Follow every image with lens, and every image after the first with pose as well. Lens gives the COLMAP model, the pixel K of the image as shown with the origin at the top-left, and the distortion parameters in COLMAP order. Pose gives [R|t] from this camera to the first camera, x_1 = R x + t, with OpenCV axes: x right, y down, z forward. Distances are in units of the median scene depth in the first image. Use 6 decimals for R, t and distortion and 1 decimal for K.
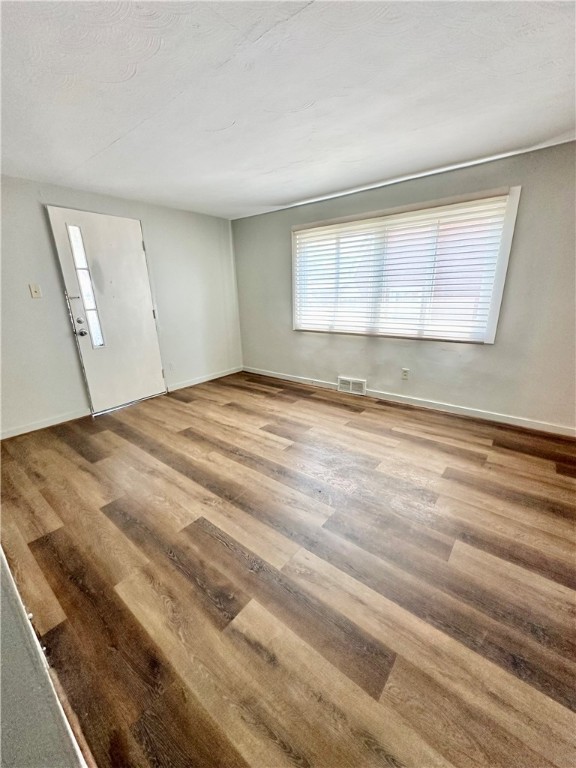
lens RADIAL K [[307.1, 0, 288.0], [0, 307.1, 384.0], [0, 0, 1]] dist [-0.001040, 0.000575]
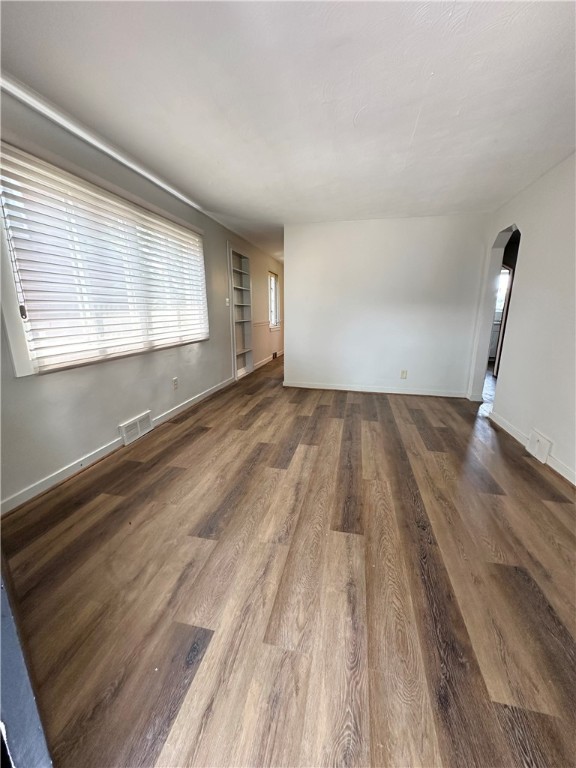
lens RADIAL K [[307.1, 0, 288.0], [0, 307.1, 384.0], [0, 0, 1]] dist [-0.001040, 0.000575]
pose [[-0.443297, -0.187184, 0.876613, -0.737242], [0.268983, 0.905106, 0.329290, -0.299052], [-0.855065, 0.381767, -0.350881, 1.211949]]
